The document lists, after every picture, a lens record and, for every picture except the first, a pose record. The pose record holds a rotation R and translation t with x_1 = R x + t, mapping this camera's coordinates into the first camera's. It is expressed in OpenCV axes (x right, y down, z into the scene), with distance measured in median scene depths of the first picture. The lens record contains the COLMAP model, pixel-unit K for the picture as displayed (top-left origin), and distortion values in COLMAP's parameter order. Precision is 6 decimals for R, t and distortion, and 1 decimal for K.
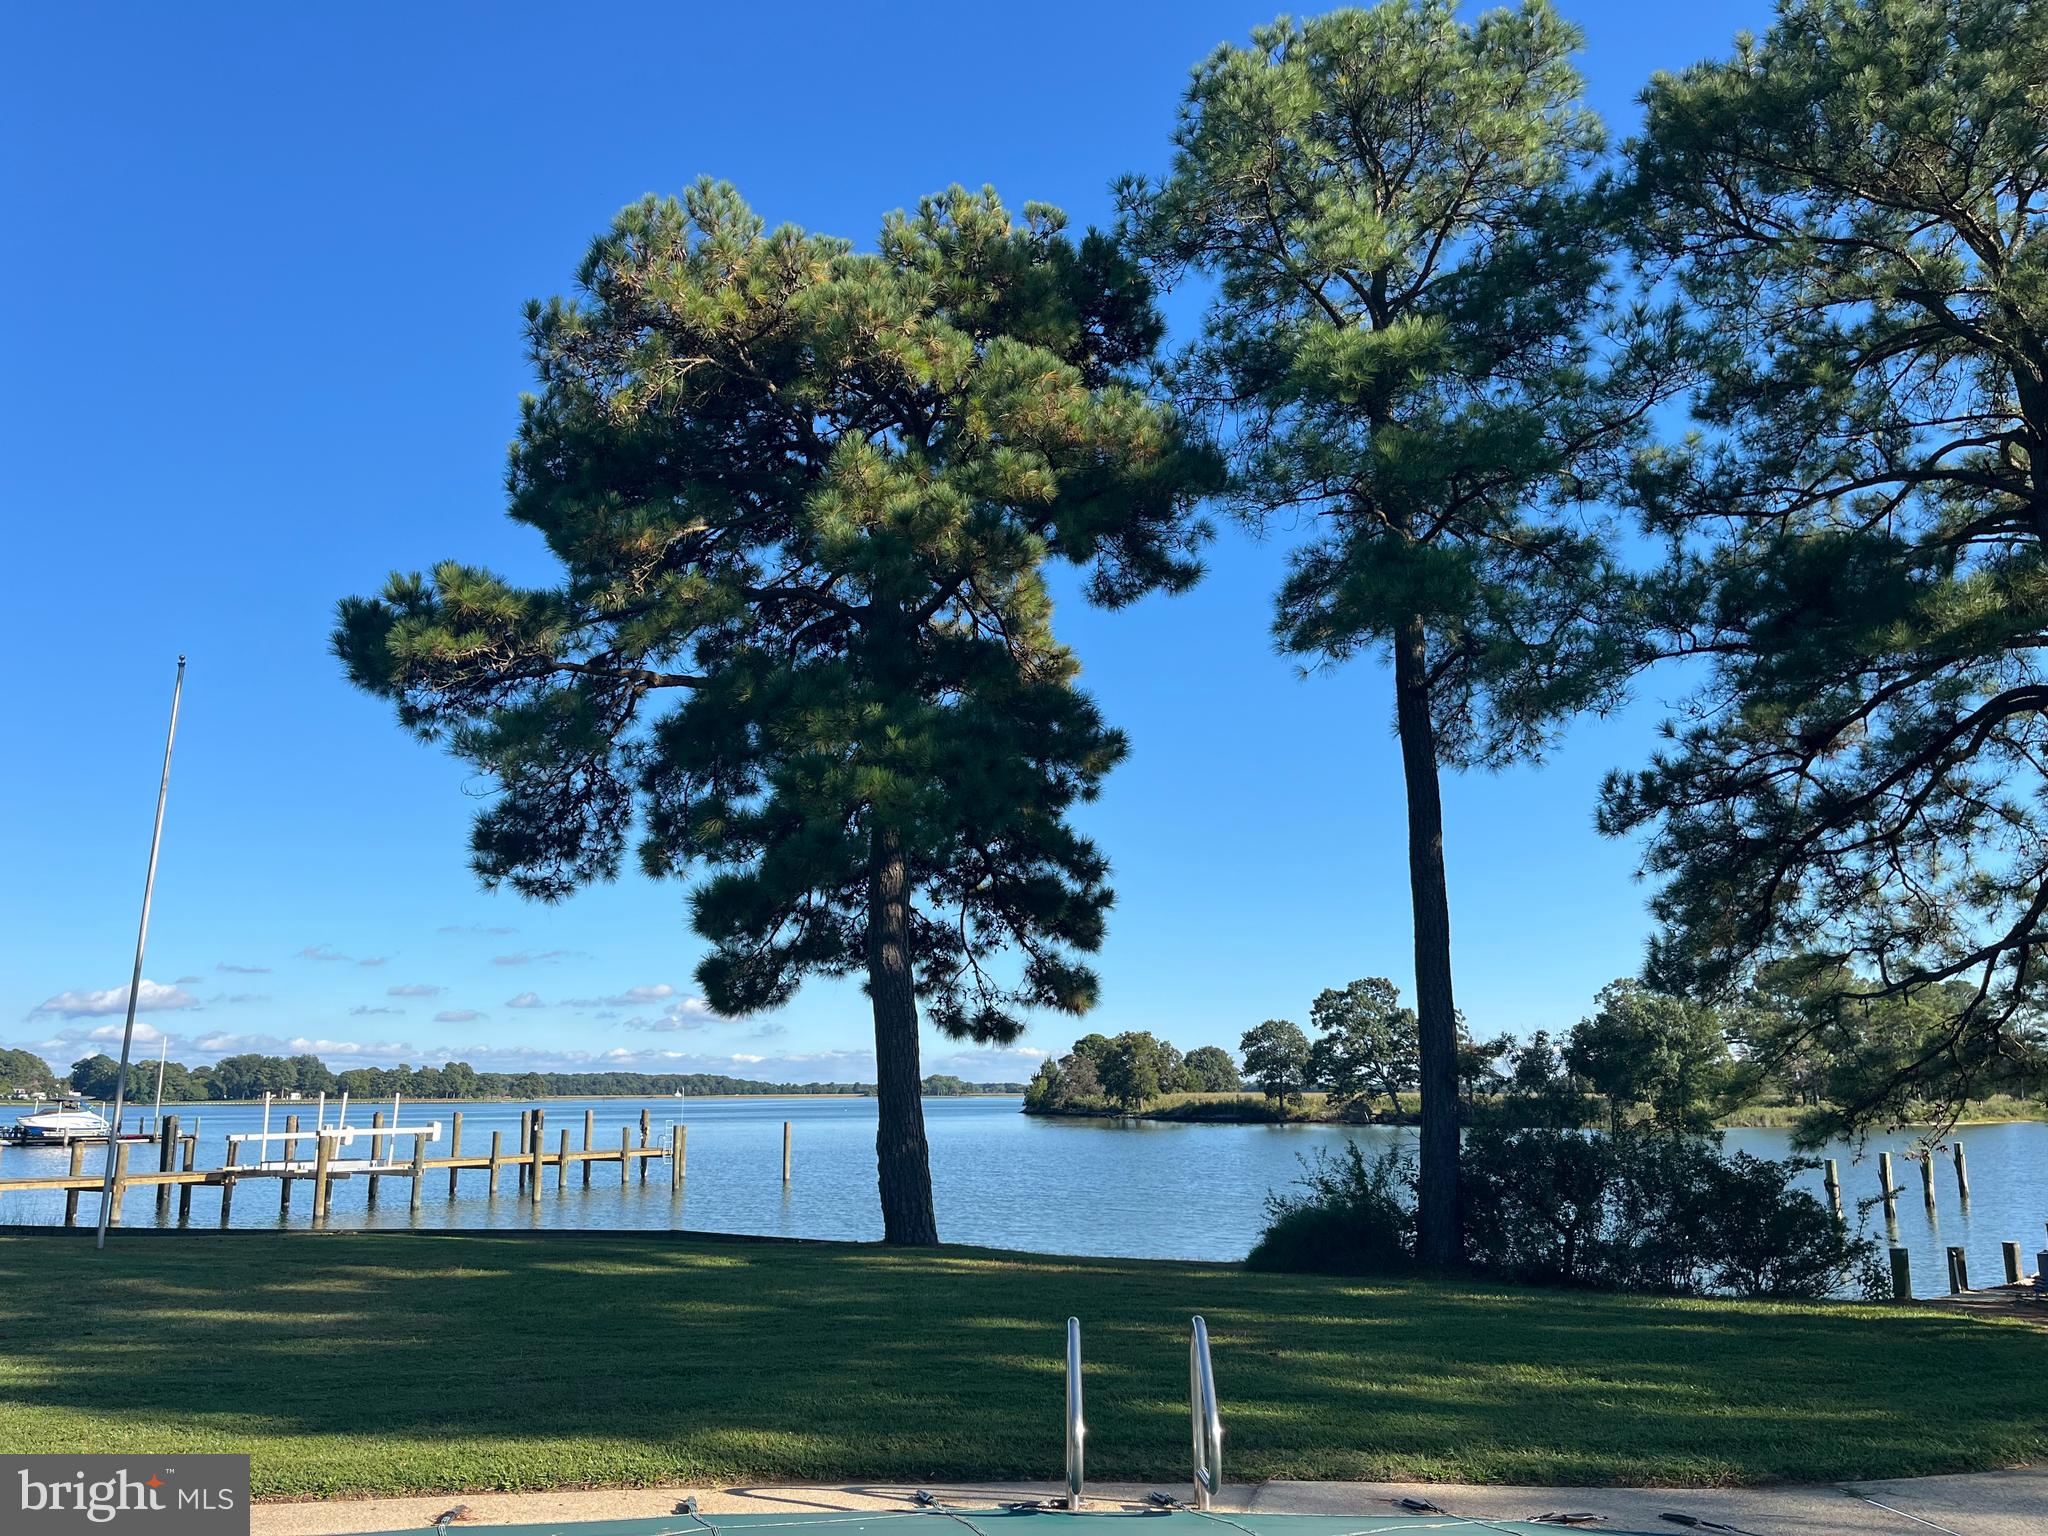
lens RADIAL K [[1544.2, 0, 1011.7], [0, 1544.2, 774.4], [0, 0, 1]] dist [0.069911, -0.099015]
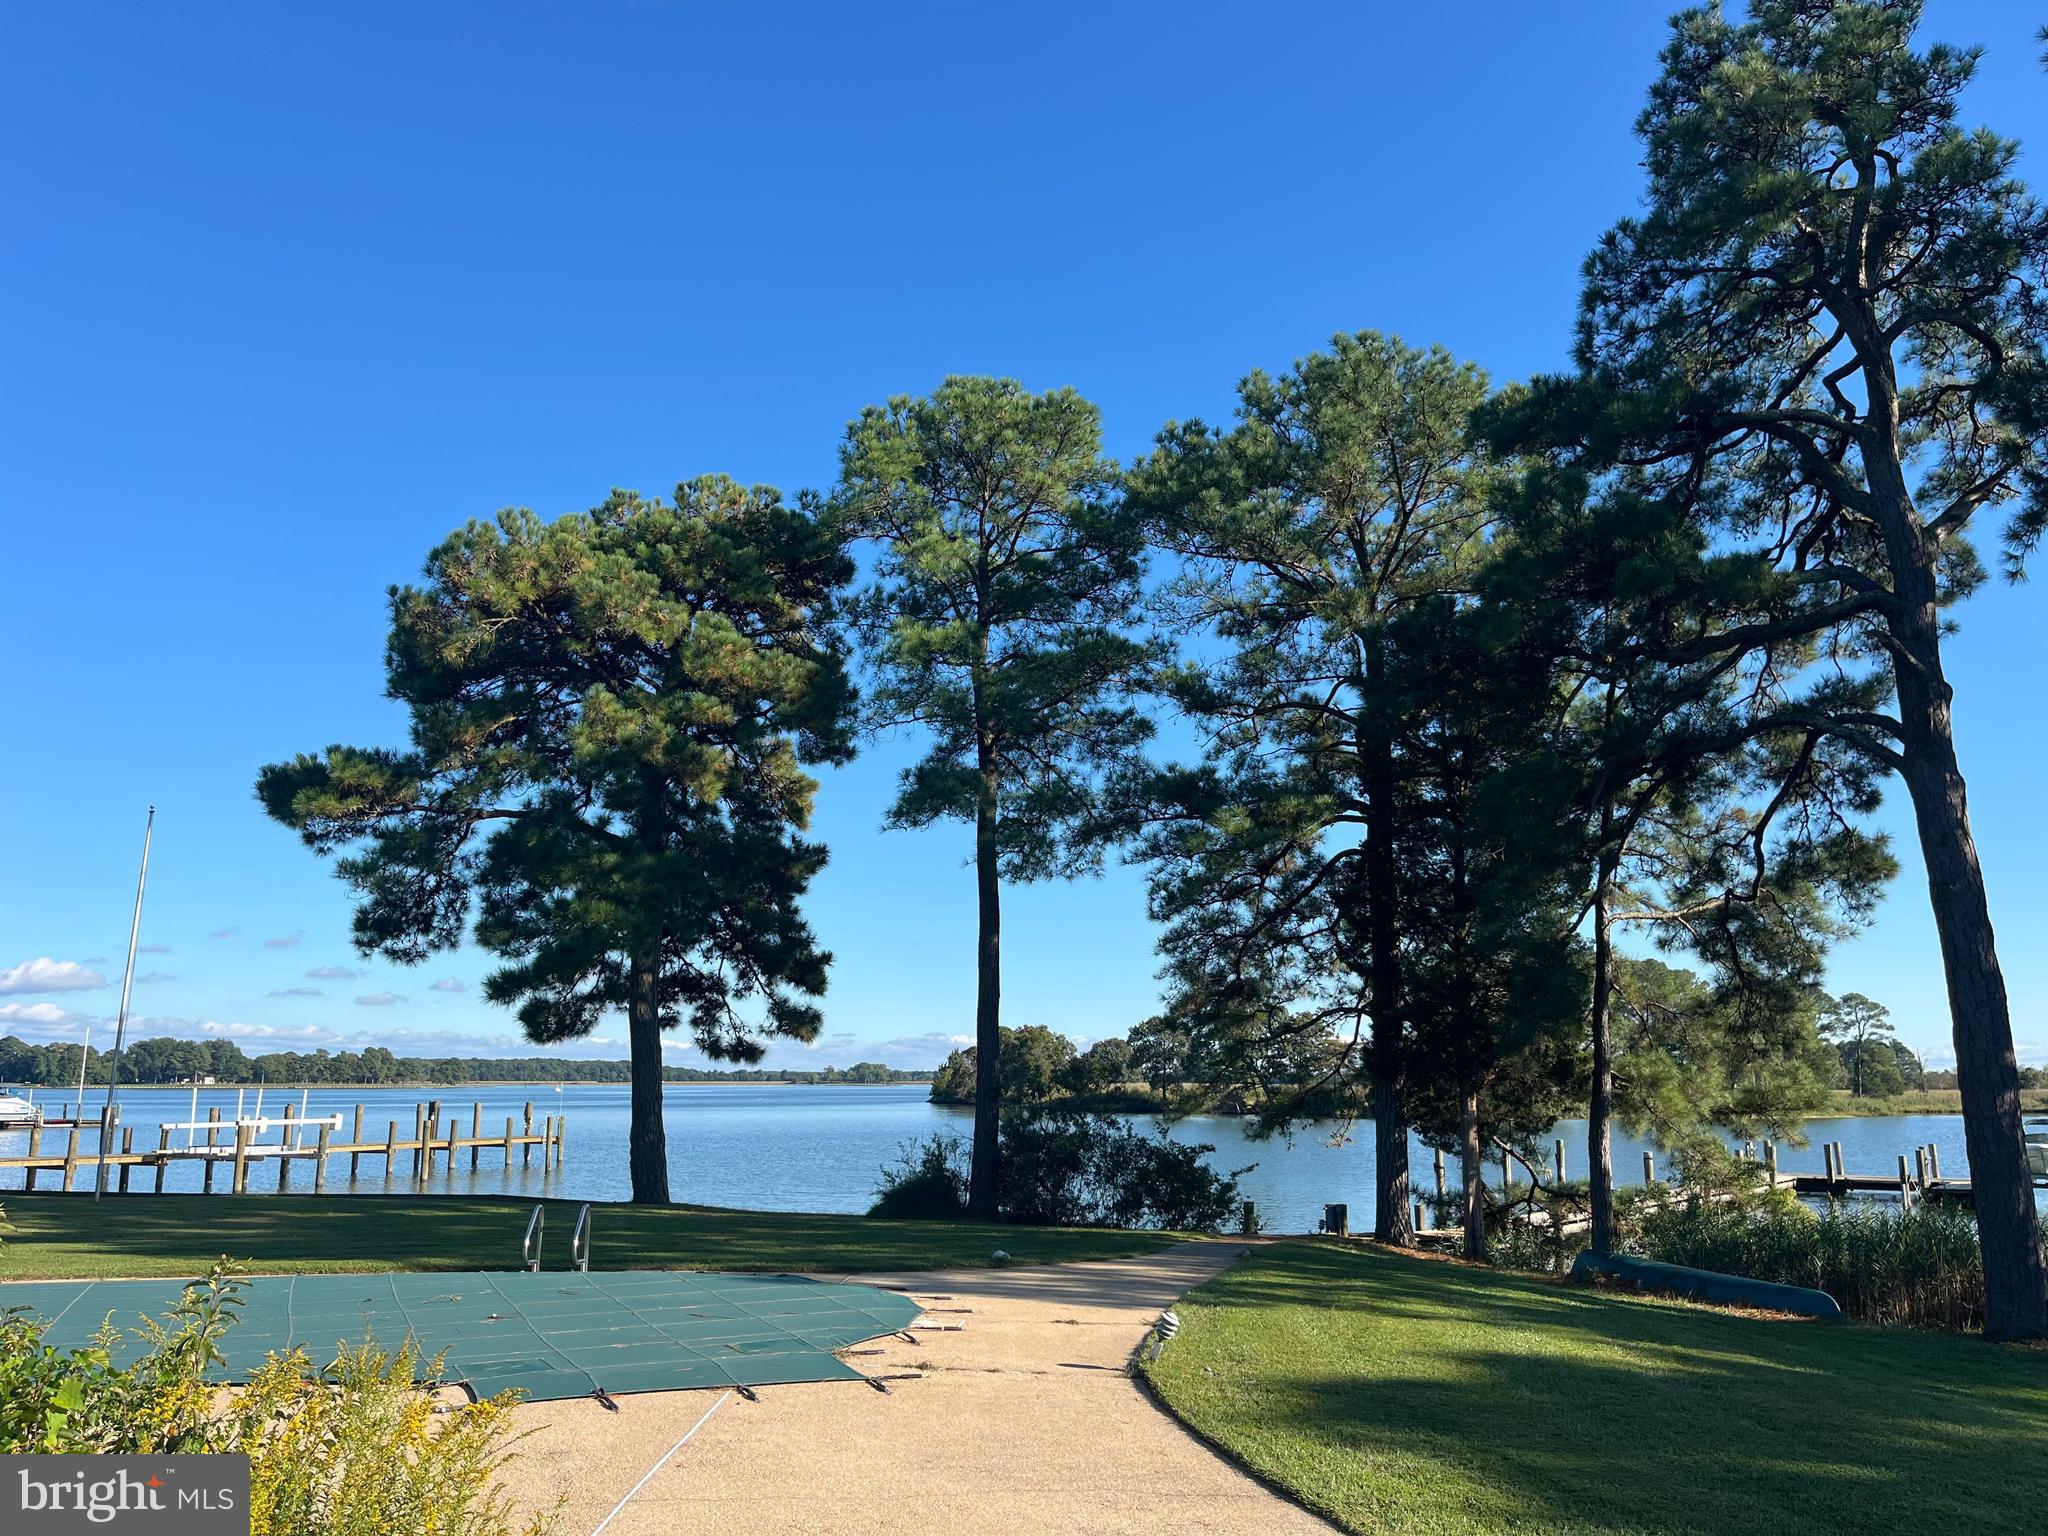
lens RADIAL K [[1544.2, 0, 1017.8], [0, 1544.2, 780.8], [0, 0, 1]] dist [0.069911, -0.099015]
pose [[0.998829, 0.014684, 0.046097, 0.199409], [-0.015221, 0.999820, 0.011330, -0.116437], [-0.045922, -0.012018, 0.998873, -0.468518]]
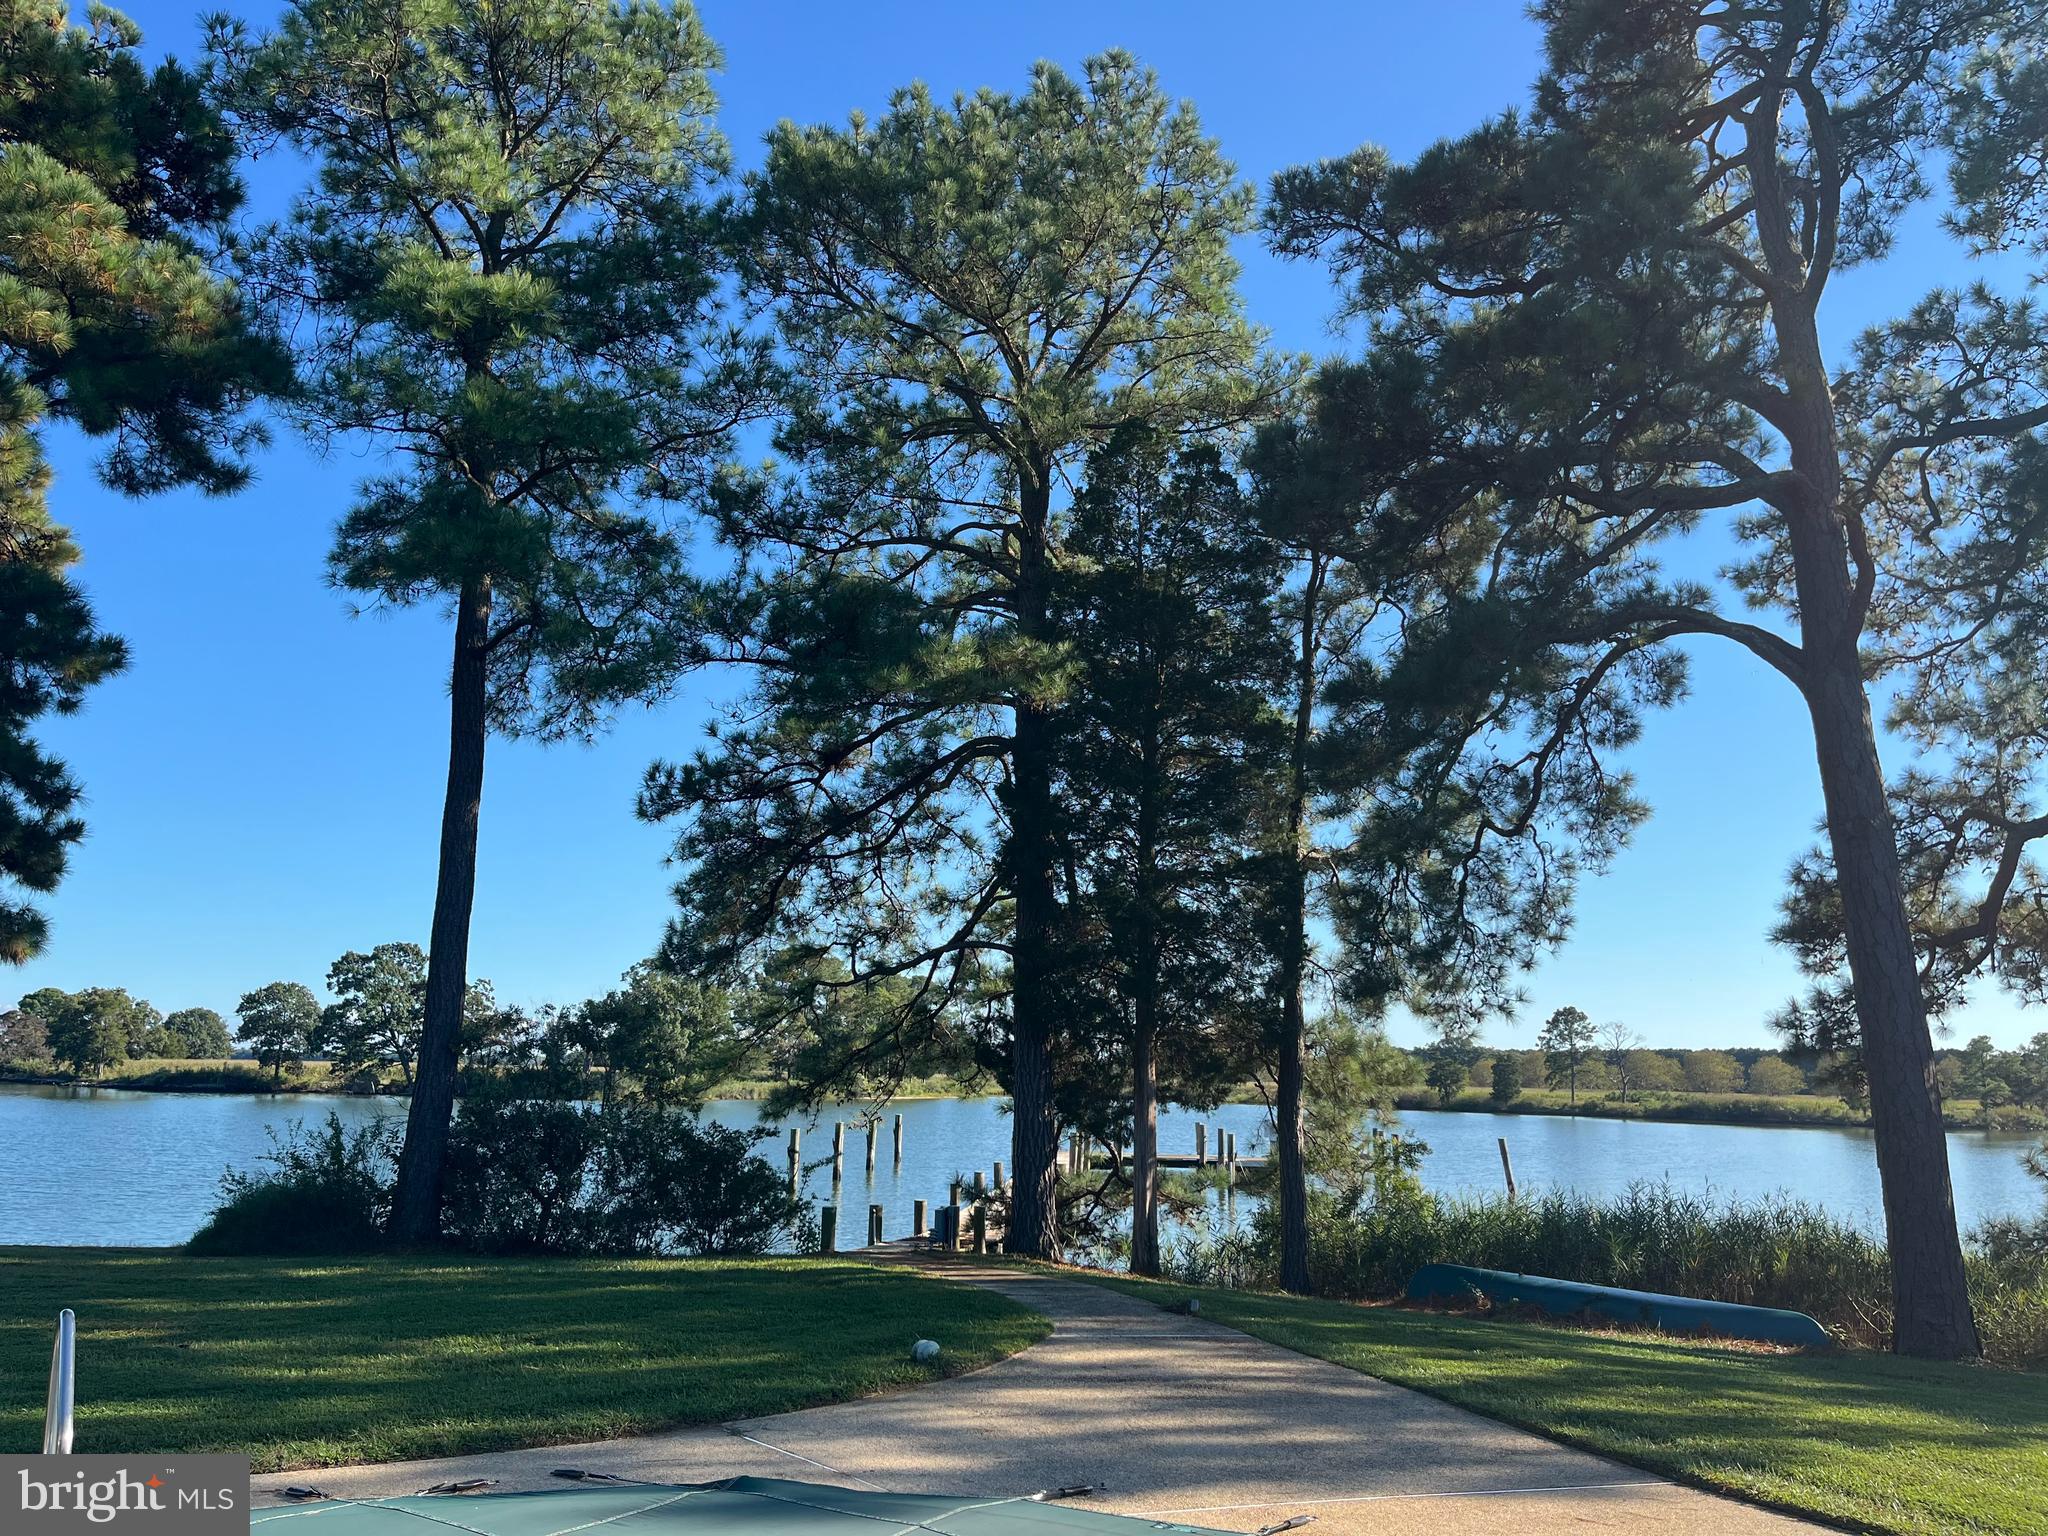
lens RADIAL K [[1544.2, 0, 1020.8], [0, 1544.2, 779.1], [0, 0, 1]] dist [0.069911, -0.099015]
pose [[0.822211, 0.126207, 0.555015, 0.010373], [-0.137410, 0.990278, -0.021622, -0.000916], [-0.552348, -0.058487, 0.831560, -0.002858]]
